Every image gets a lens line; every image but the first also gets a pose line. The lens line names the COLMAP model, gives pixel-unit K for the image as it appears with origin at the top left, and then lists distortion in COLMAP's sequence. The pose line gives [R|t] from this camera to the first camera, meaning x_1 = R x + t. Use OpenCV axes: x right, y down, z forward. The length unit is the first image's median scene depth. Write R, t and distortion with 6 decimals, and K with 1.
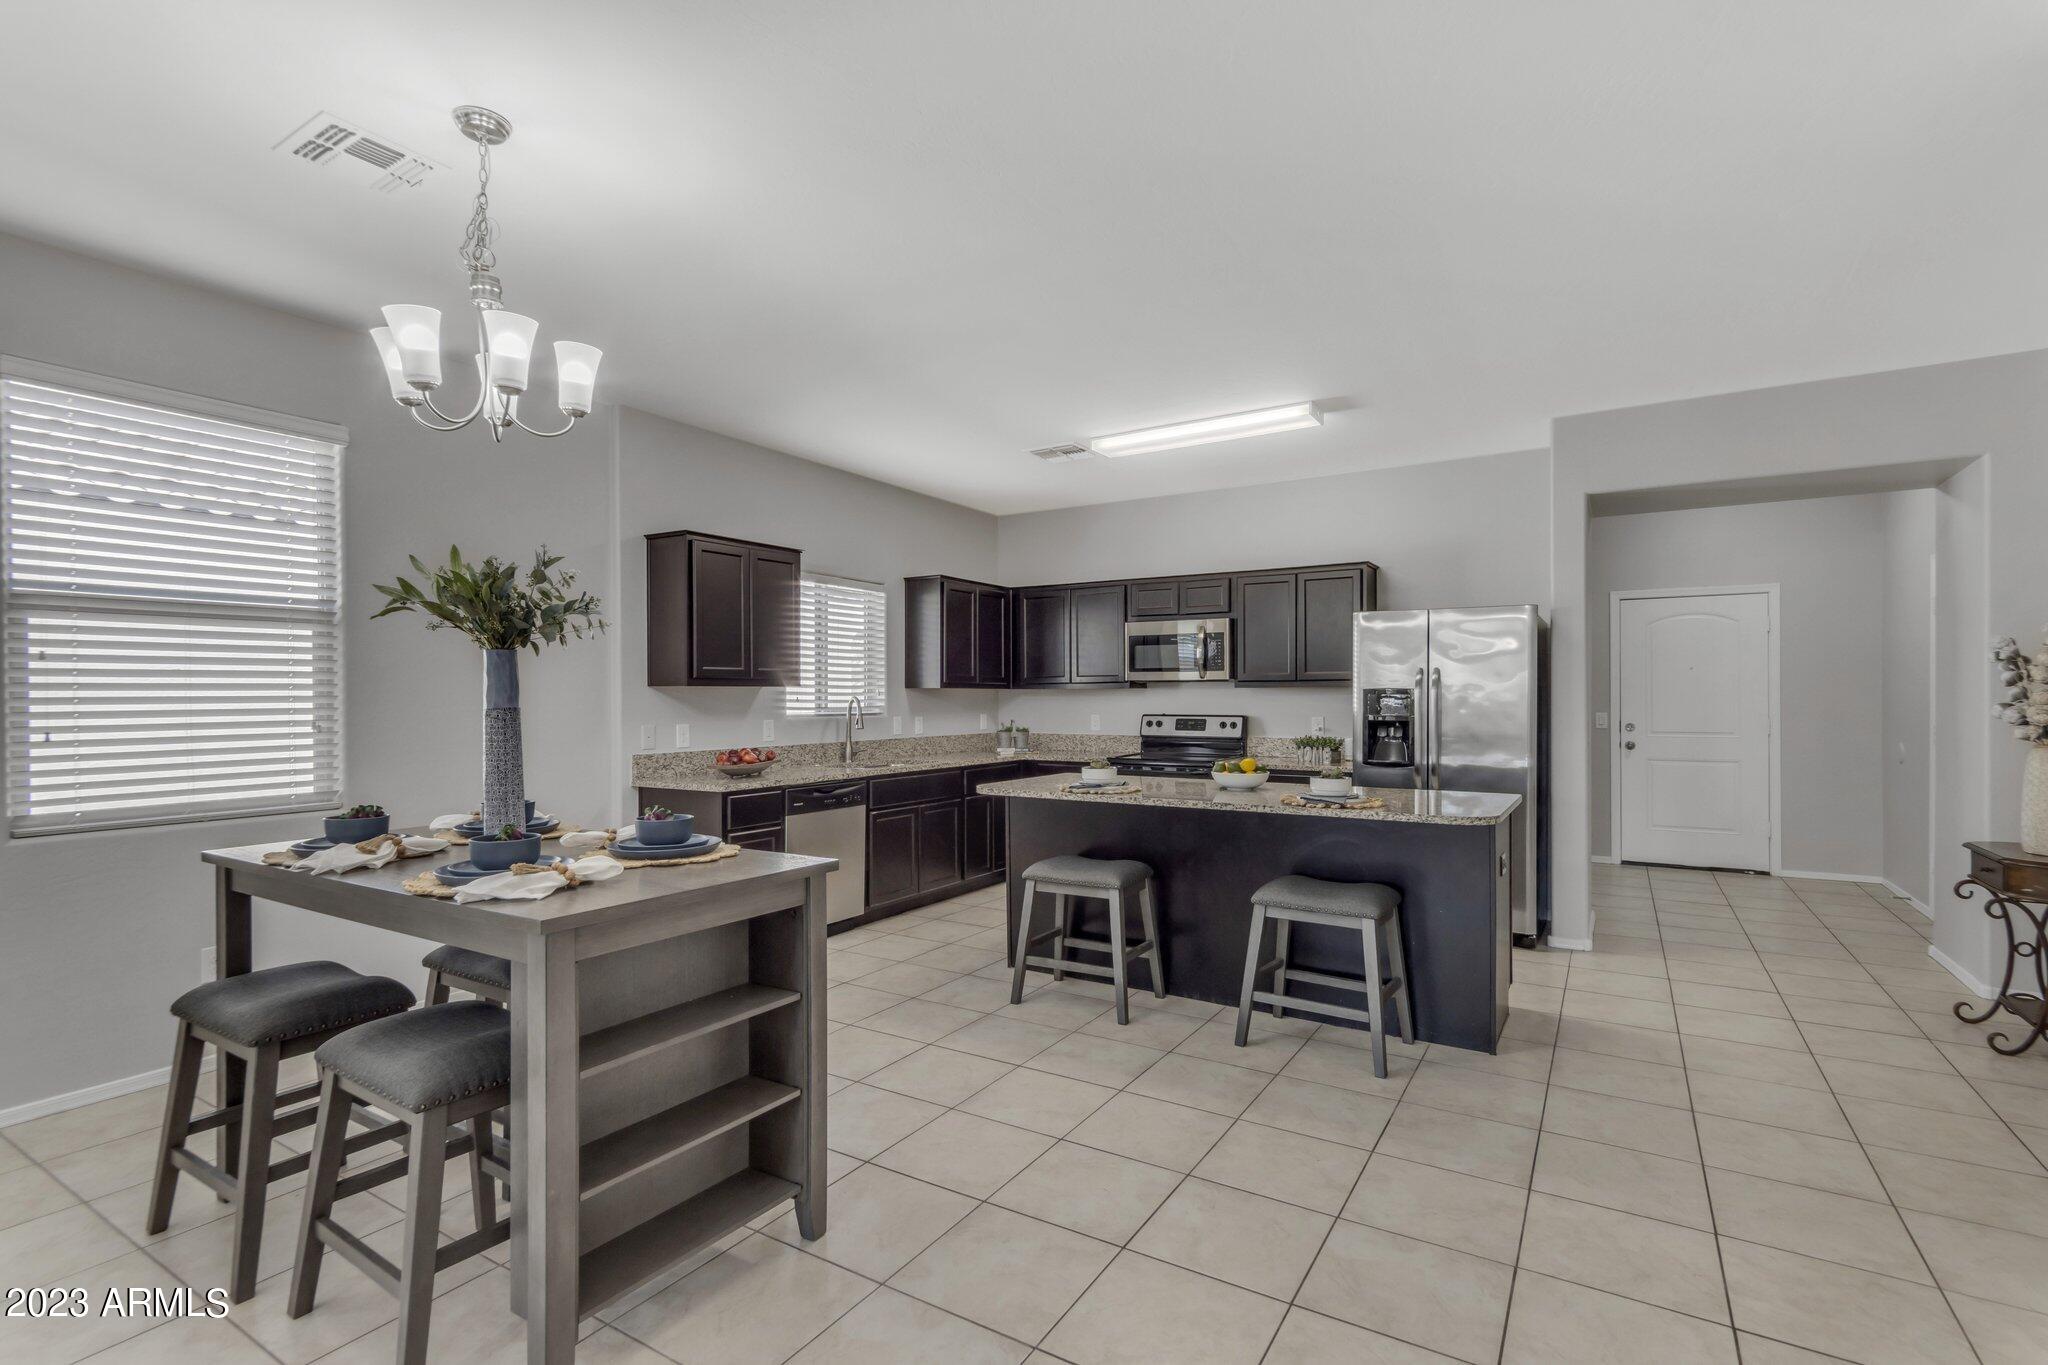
lens RADIAL K [[953.6, 0, 1017.9], [0, 953.6, 689.8], [0, 0, 1]] dist [0.005855, -0.001082]
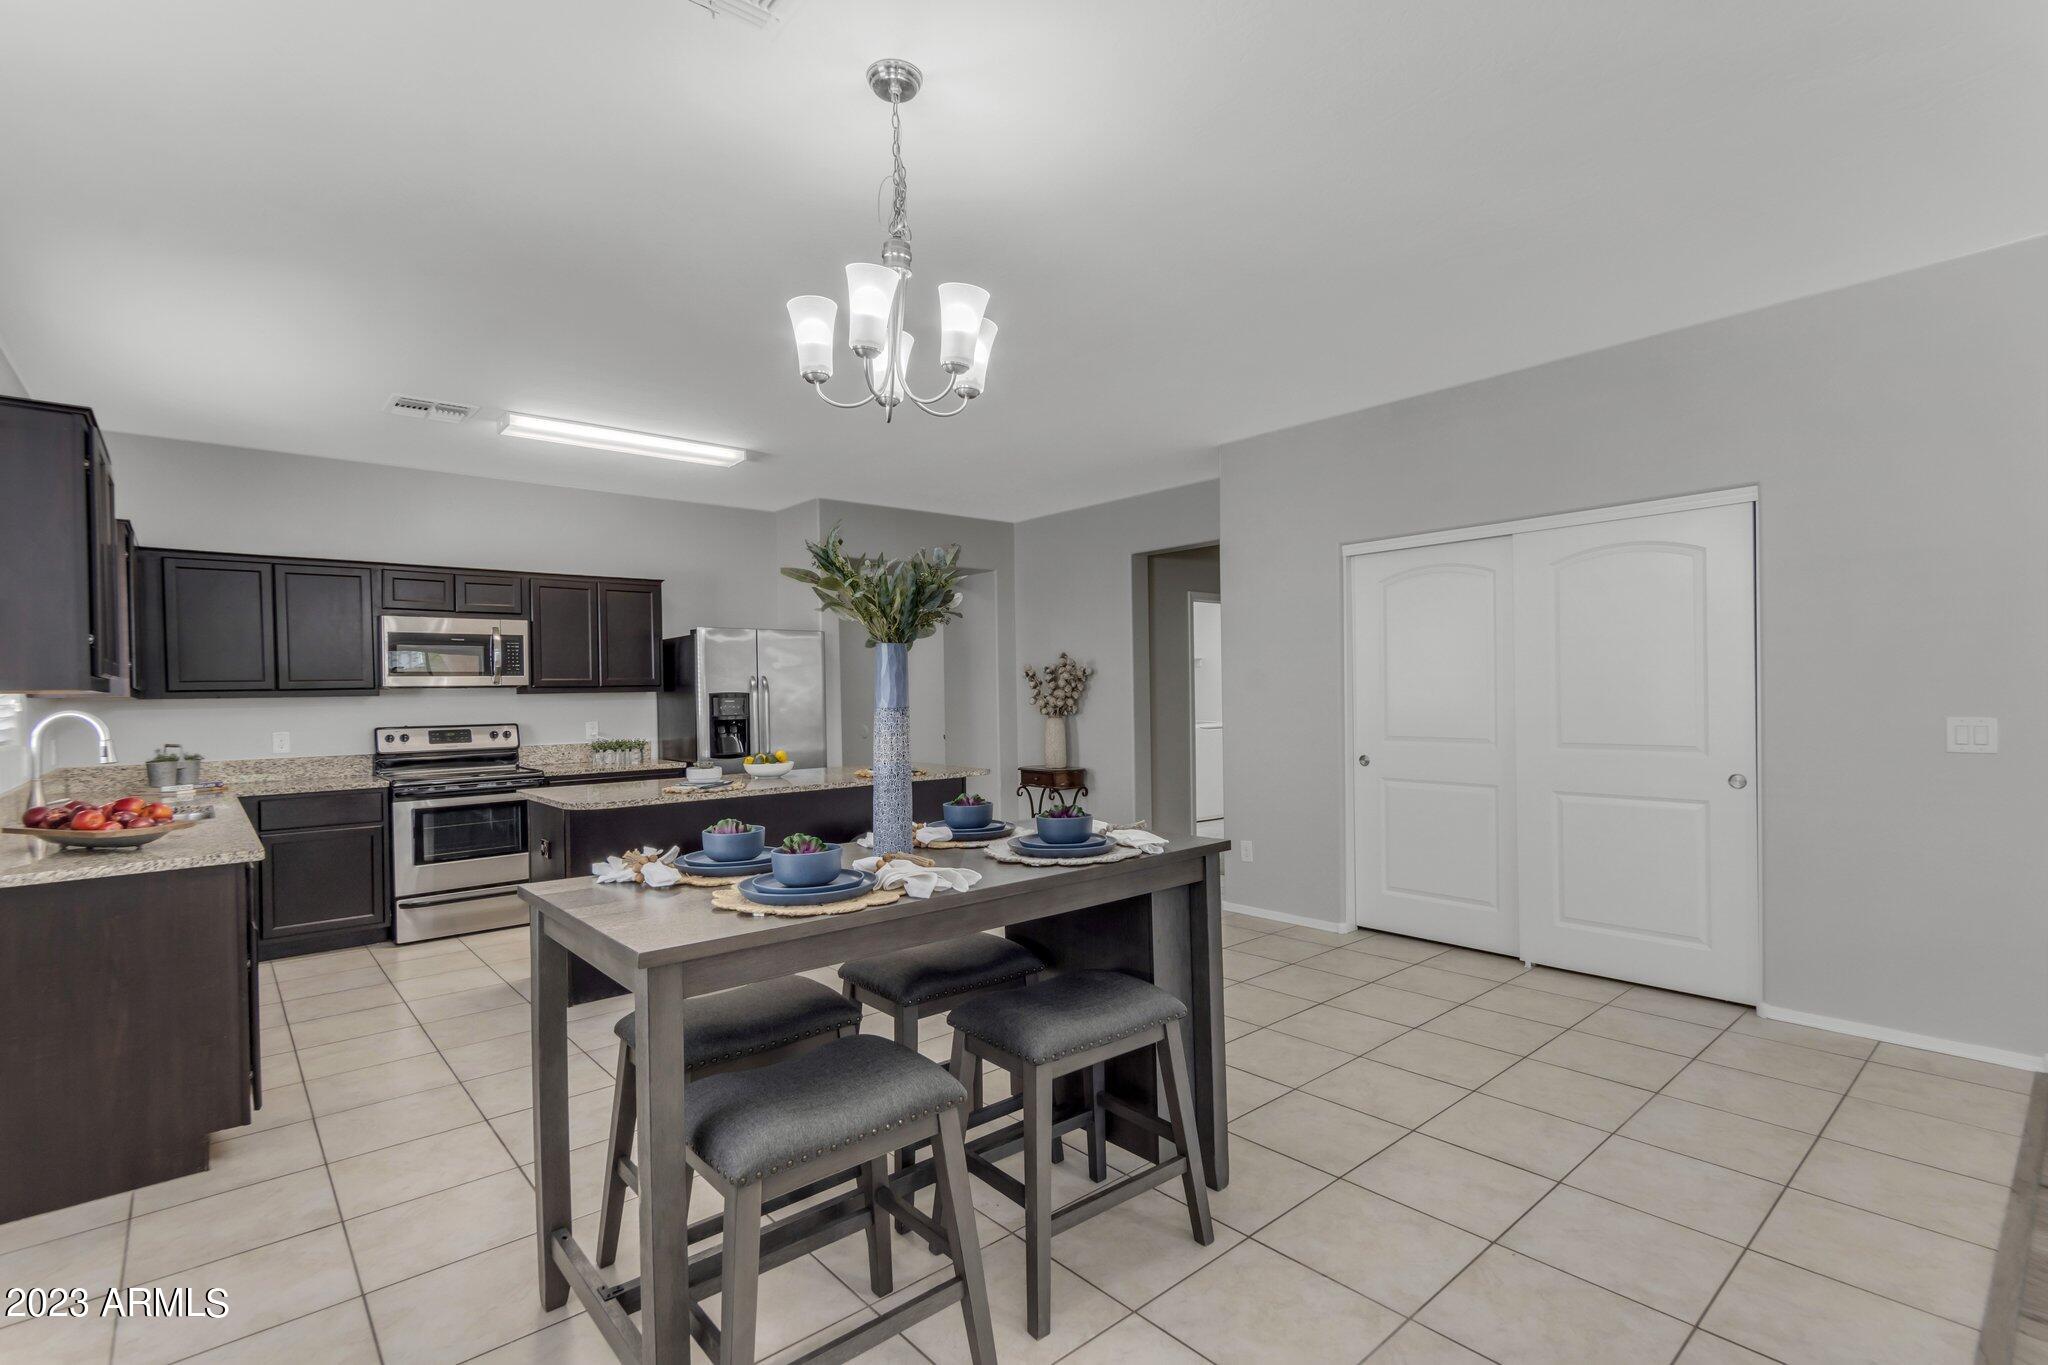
lens RADIAL K [[953.6, 0, 1043.1], [0, 953.6, 696.4], [0, 0, 1]] dist [0.005855, -0.001082]
pose [[0.276058, -0.006502, 0.961119, -0.551151], [0.013534, 0.999904, 0.002877, 0.004714], [-0.961046, 0.012214, 0.276120, 0.243613]]
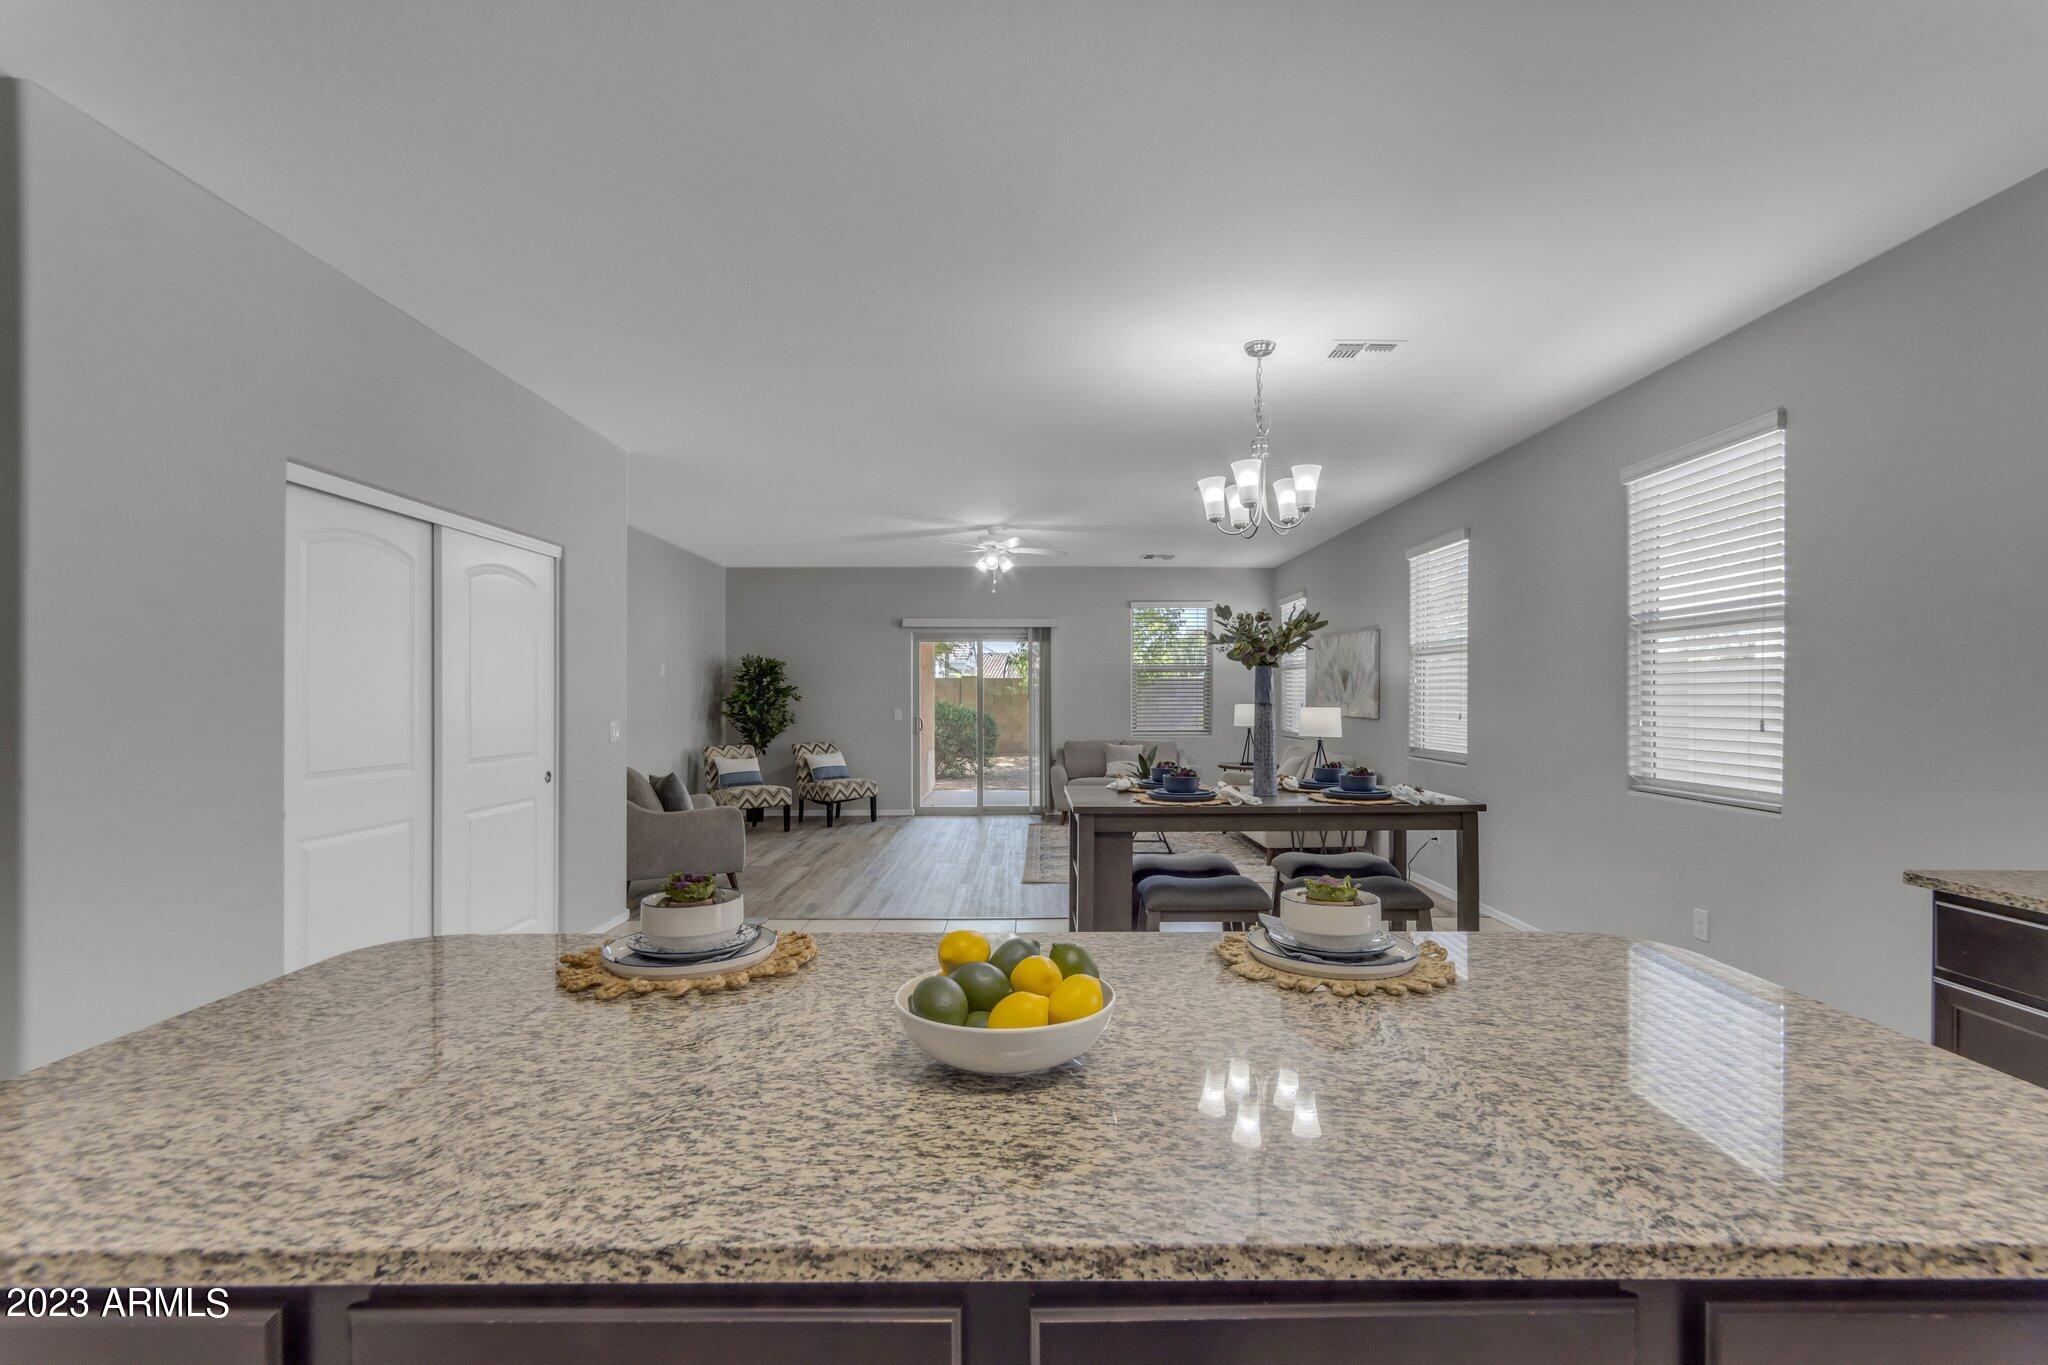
lens RADIAL K [[953.6, 0, 1037.7], [0, 953.6, 686.9], [0, 0, 1]] dist [0.005855, -0.001082]
pose [[-0.836741, -0.001076, -0.547598, 0.259153], [0.004576, 0.999949, -0.008957, 0.003234], [0.547580, -0.010000, -0.836694, 0.849306]]
